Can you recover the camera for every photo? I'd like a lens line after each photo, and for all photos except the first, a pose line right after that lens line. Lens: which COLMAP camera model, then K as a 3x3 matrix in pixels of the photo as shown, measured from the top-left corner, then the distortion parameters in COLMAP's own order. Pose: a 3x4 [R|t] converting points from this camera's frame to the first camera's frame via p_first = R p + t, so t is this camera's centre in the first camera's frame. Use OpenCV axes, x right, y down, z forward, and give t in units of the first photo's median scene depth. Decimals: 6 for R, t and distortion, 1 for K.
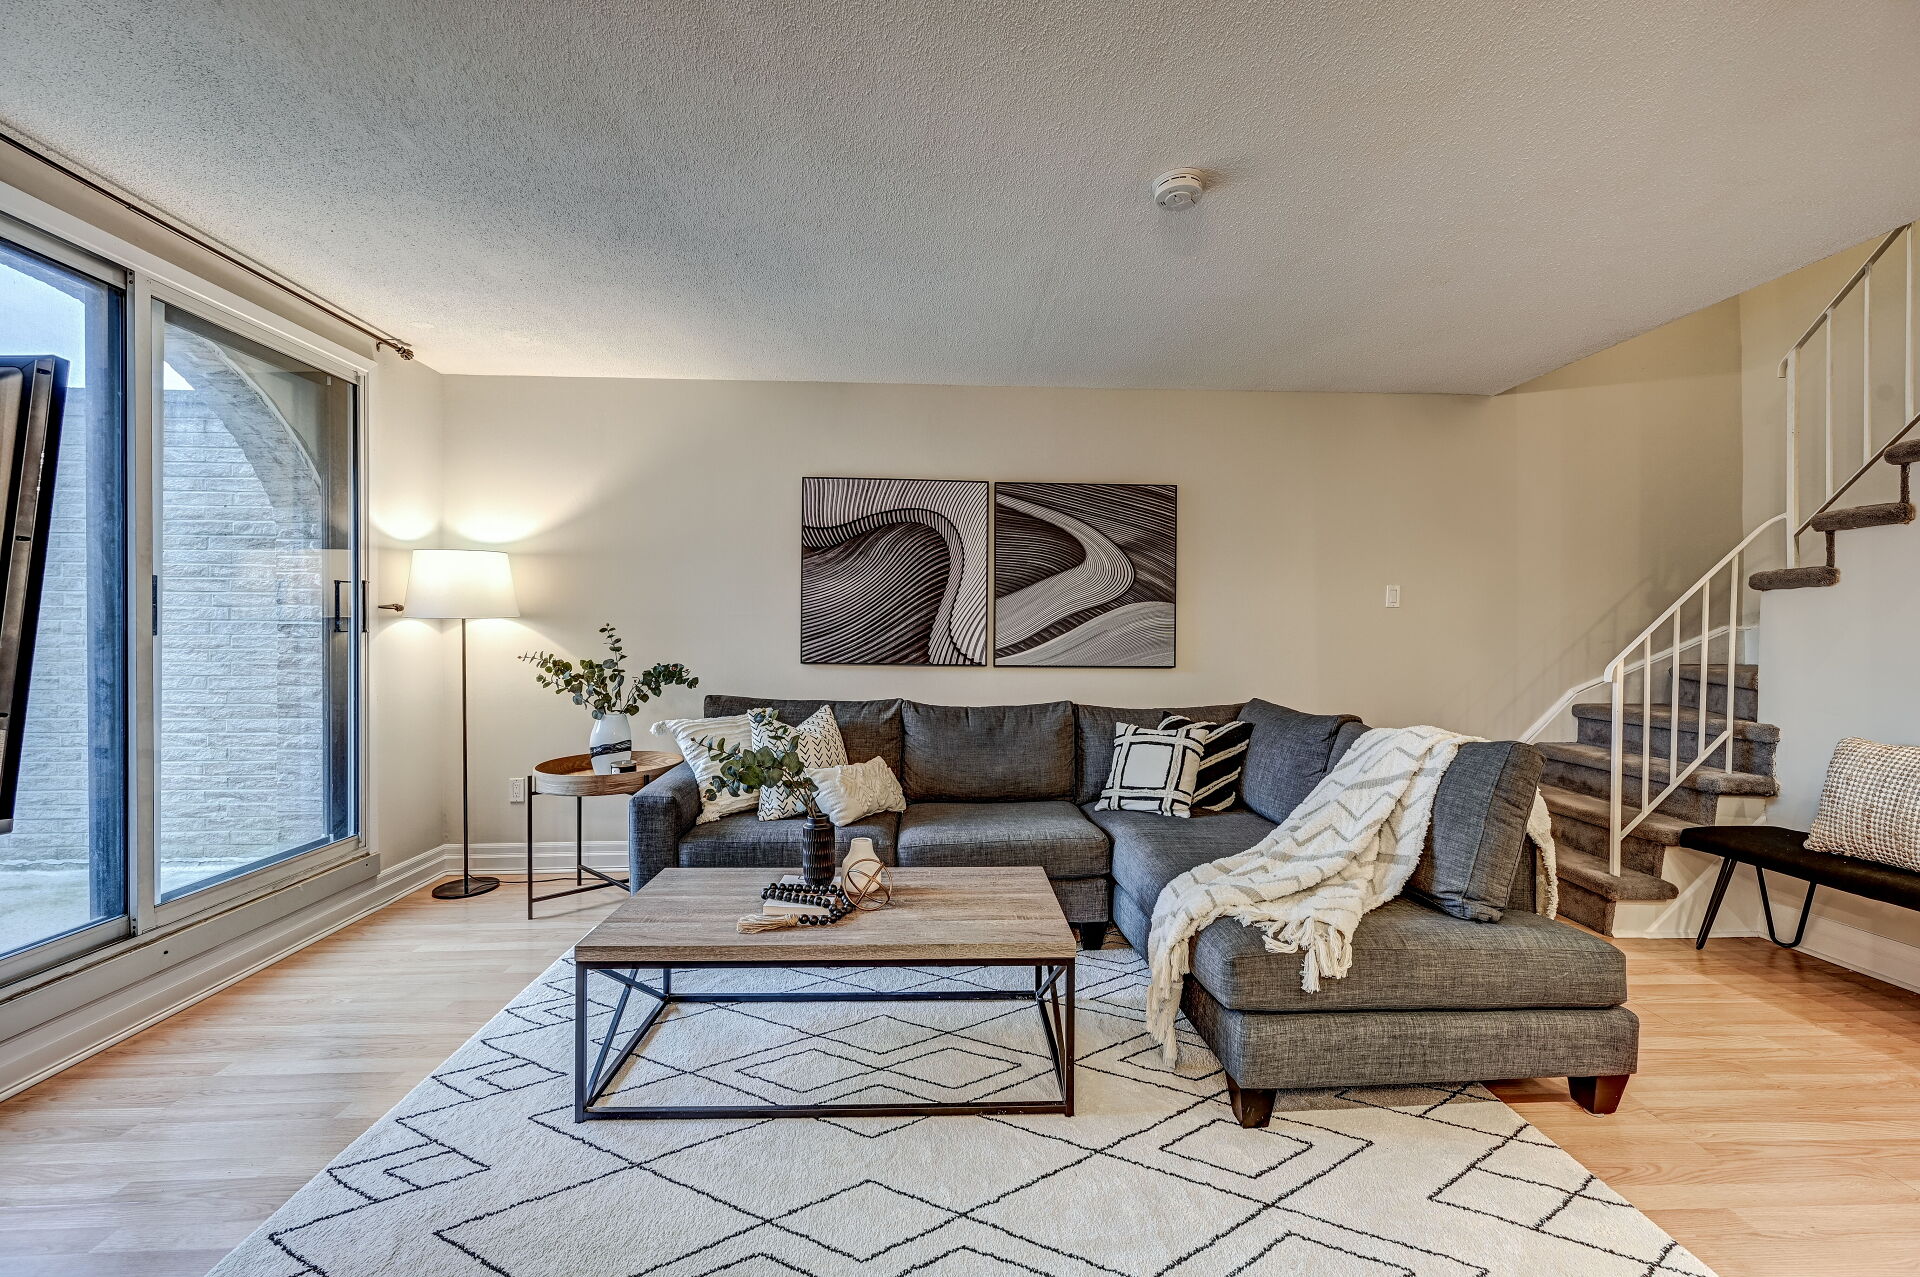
lens RADIAL K [[757.0, 0, 961.7], [0, 757.0, 634.8], [0, 0, 1]] dist [-0.001194, 0.000582]
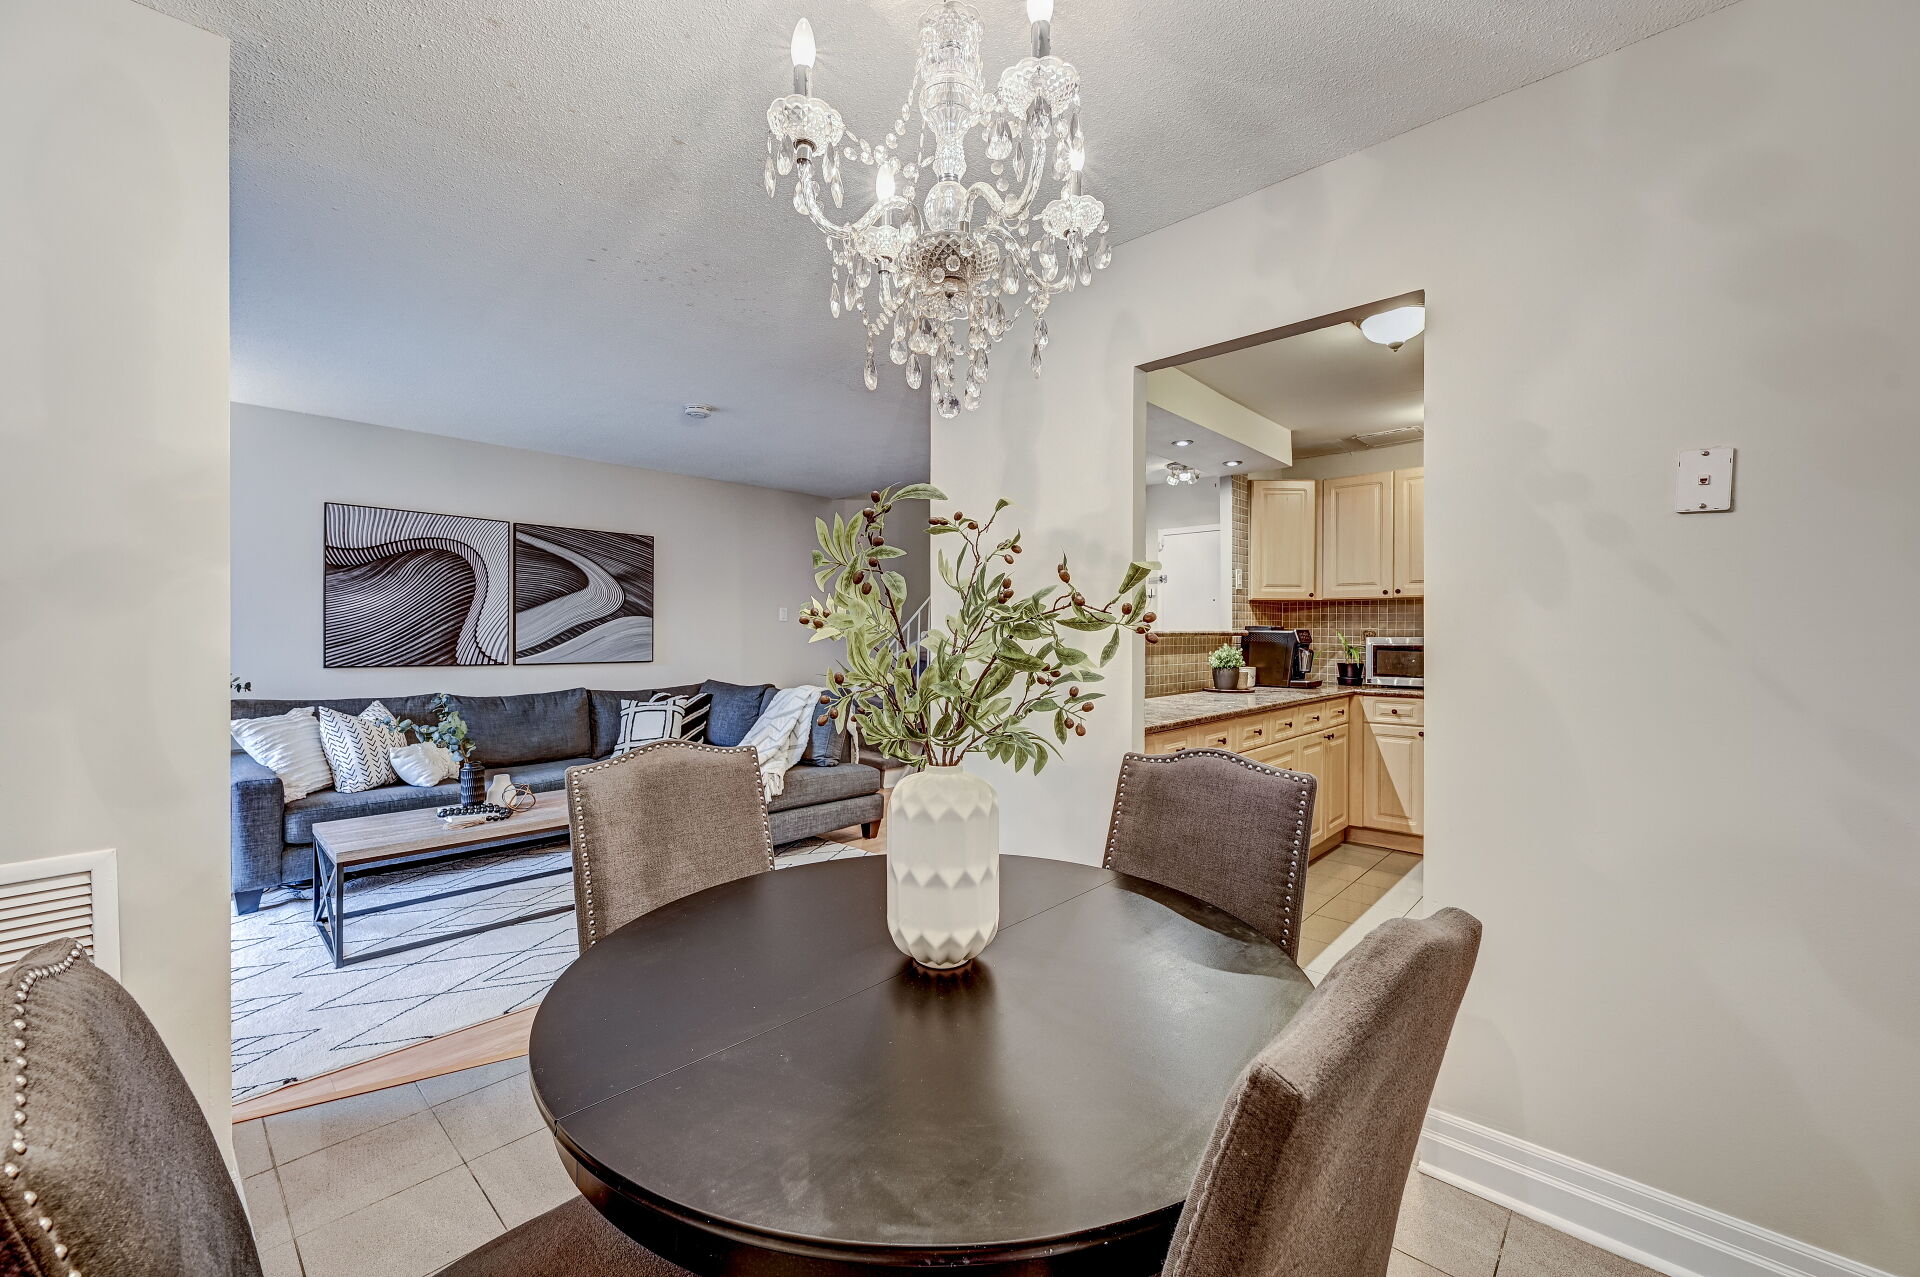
lens RADIAL K [[763.3, 0, 960.5], [0, 763.3, 634.8], [0, 0, 1]] dist [-0.000690, 0.000091]
pose [[0.711517, -0.005302, 0.702649, -0.382315], [0.000758, 0.999977, 0.006778, -0.020890], [-0.702668, -0.004290, 0.711505, -0.535702]]
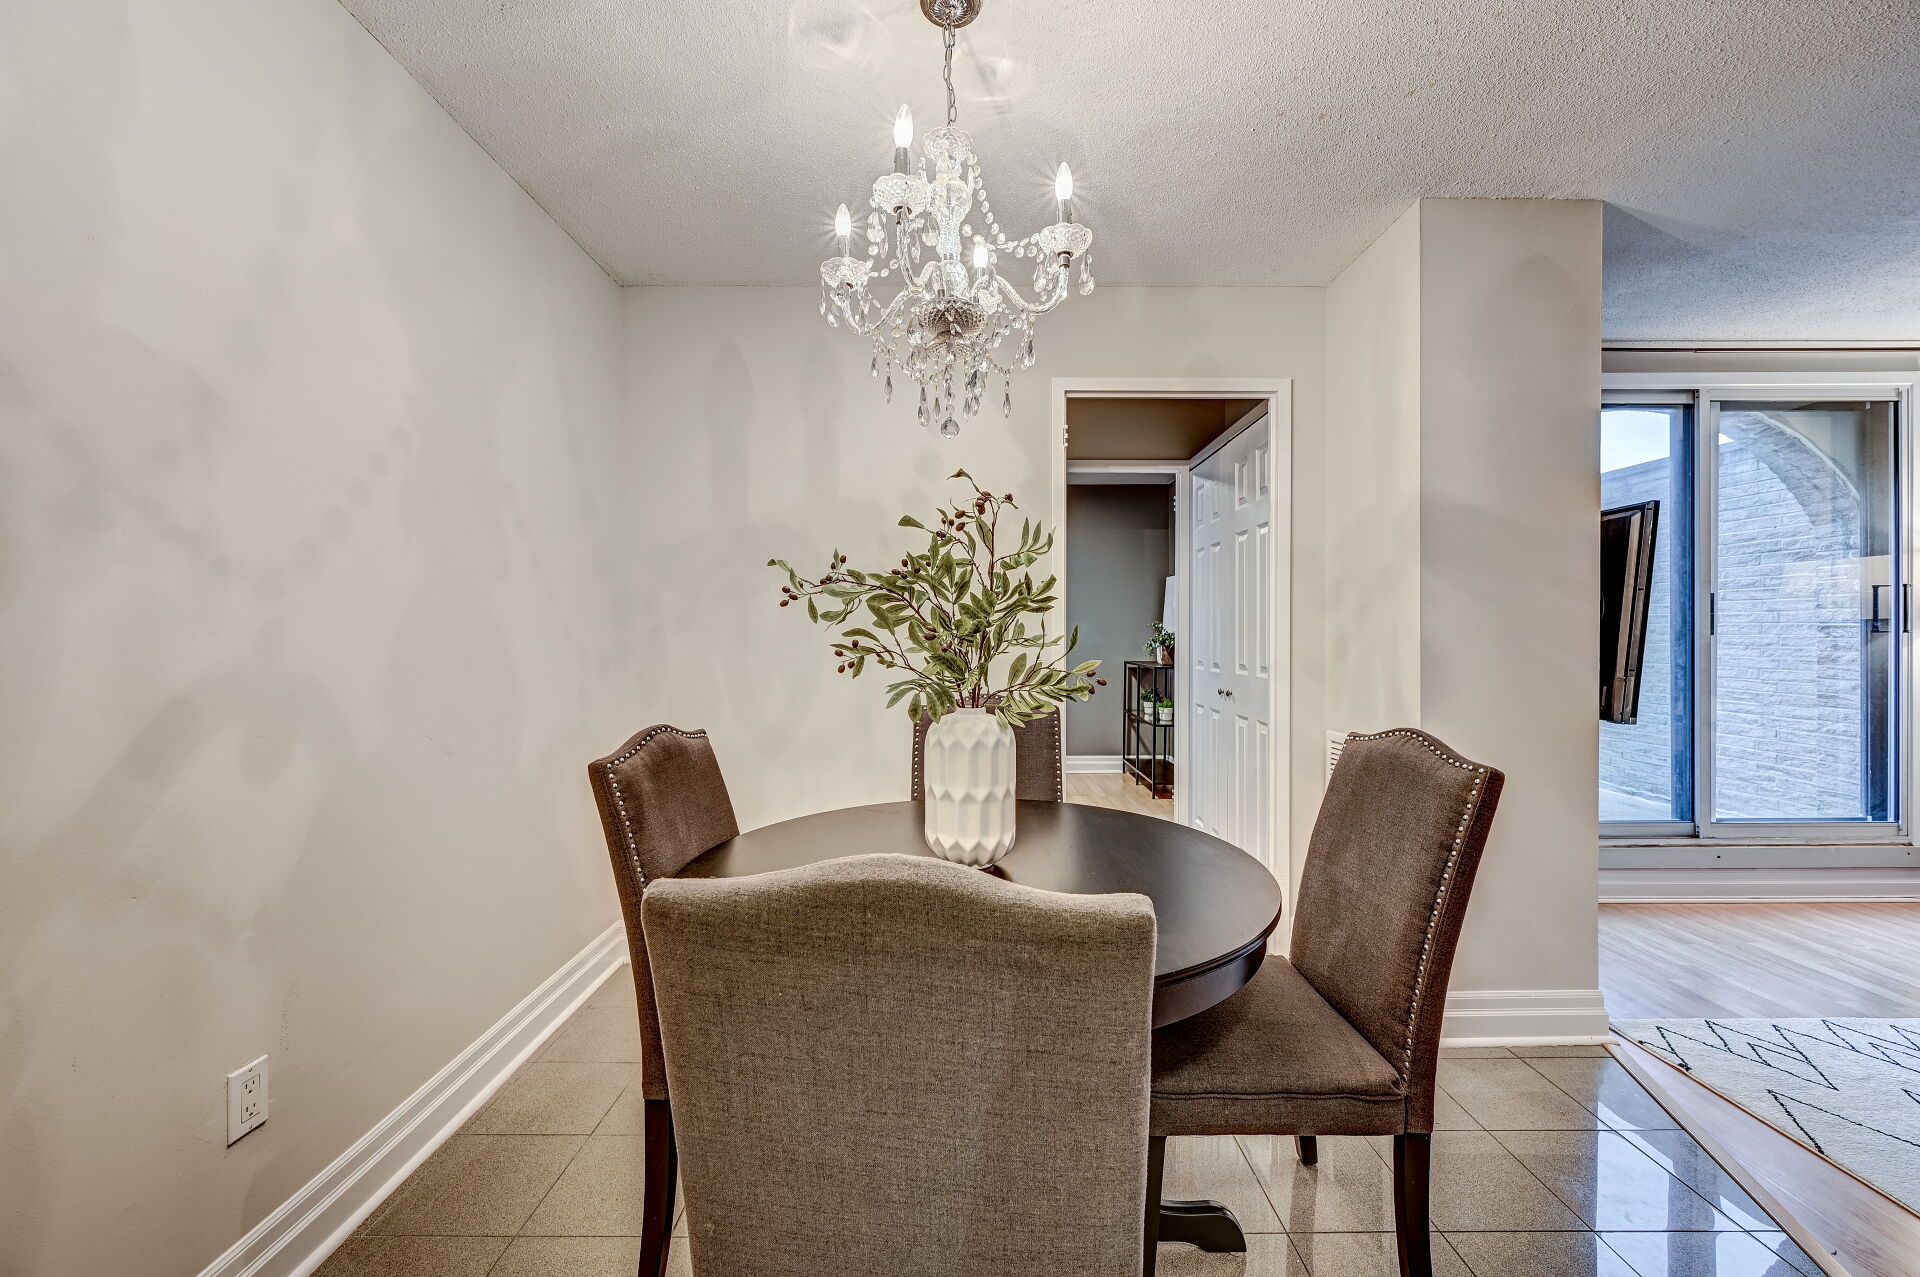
lens RADIAL K [[757.0, 0, 961.7], [0, 757.0, 634.8], [0, 0, 1]] dist [-0.001194, 0.000582]
pose [[-0.042509, 0.000530, -0.999096, 0.309373], [-0.001970, 0.999998, 0.000615, 0.001809], [0.999094, 0.001994, -0.042508, -0.261697]]
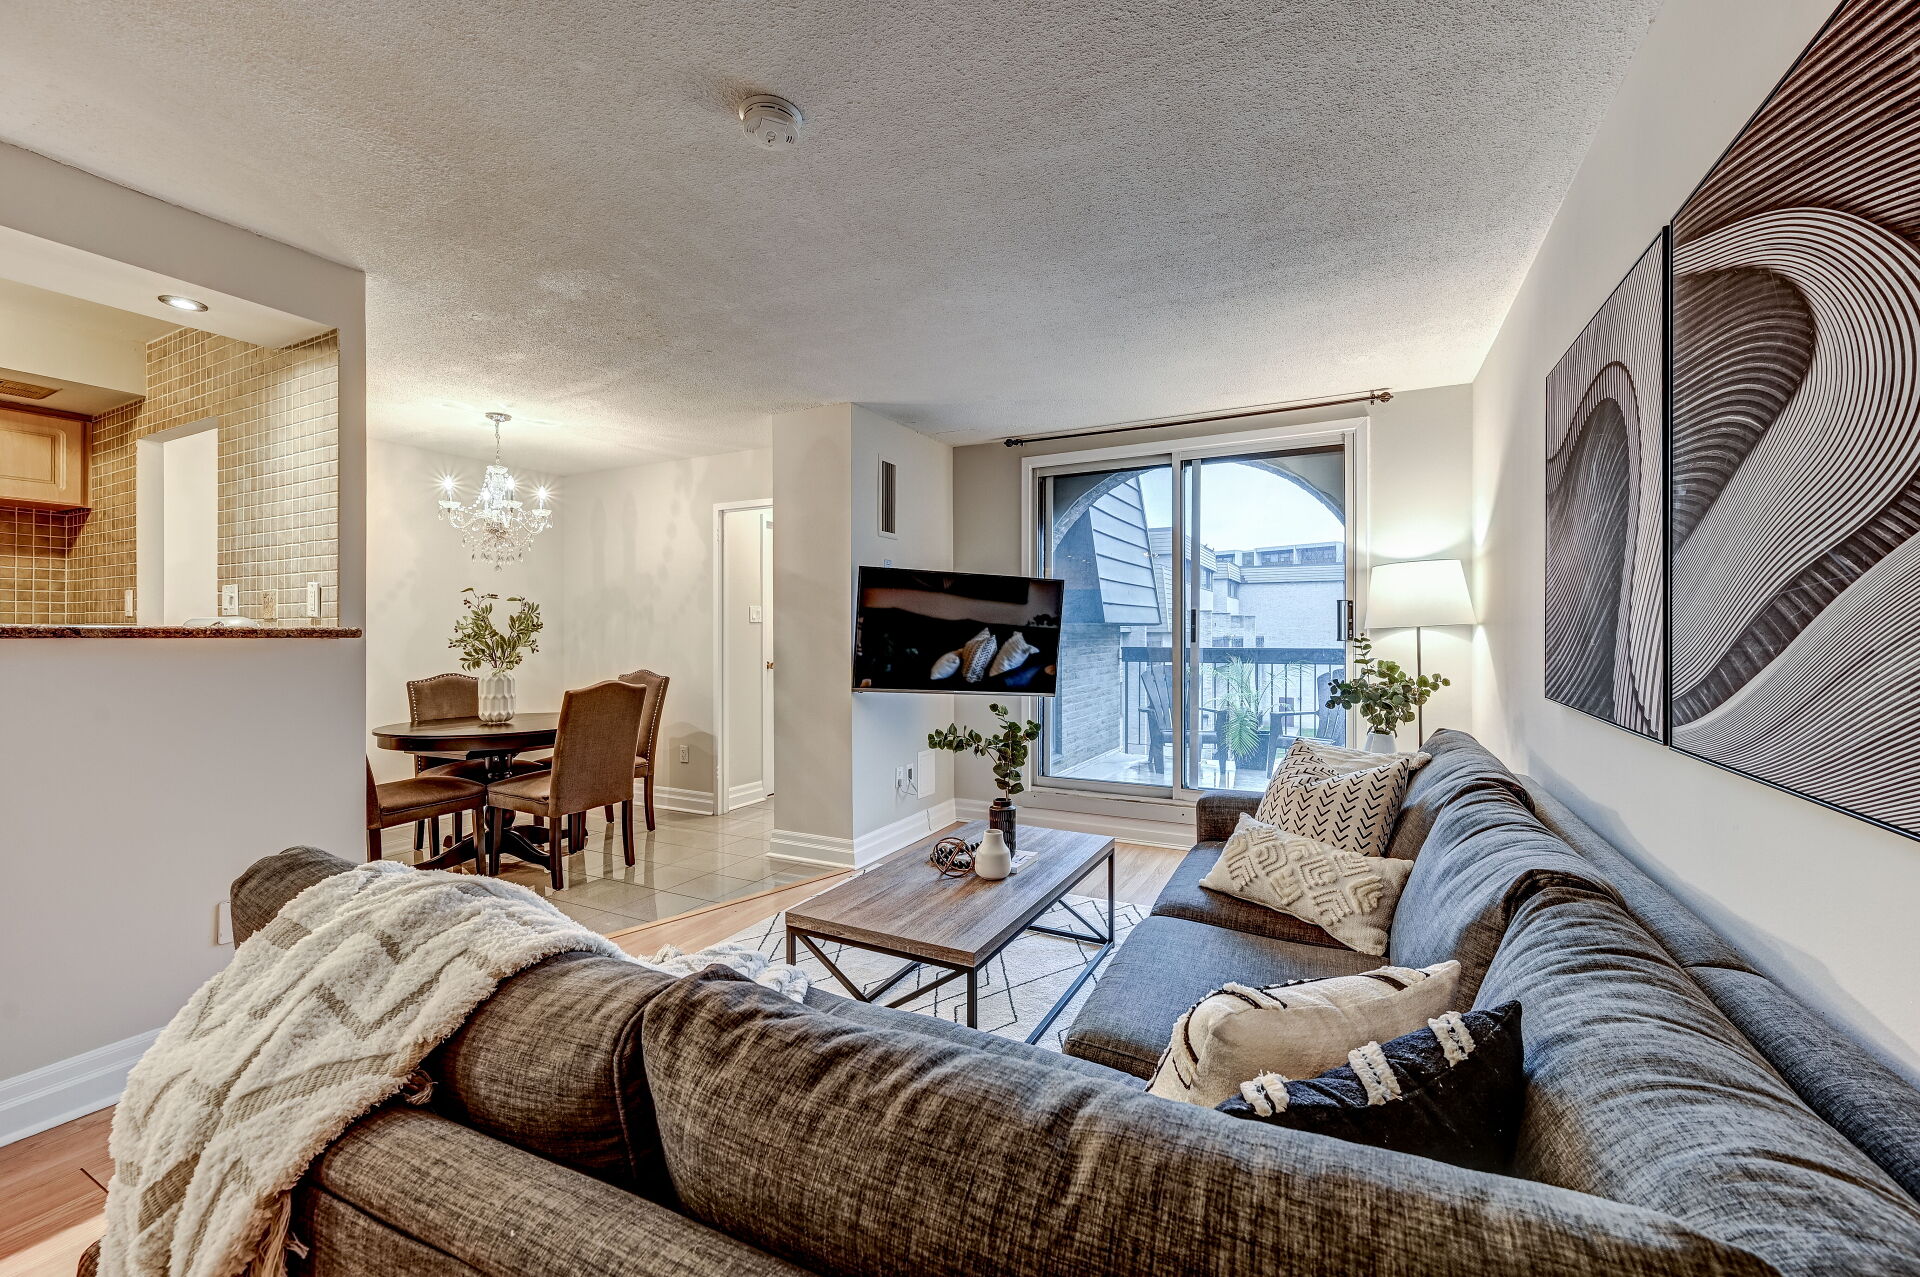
lens RADIAL K [[763.3, 0, 960.5], [0, 763.3, 634.8], [0, 0, 1]] dist [-0.000690, 0.000091]
pose [[-0.495869, -0.001402, -0.868396, 0.587393], [-0.001892, 0.999998, -0.000534, -0.011470], [0.868395, 0.001379, -0.495871, 1.024853]]
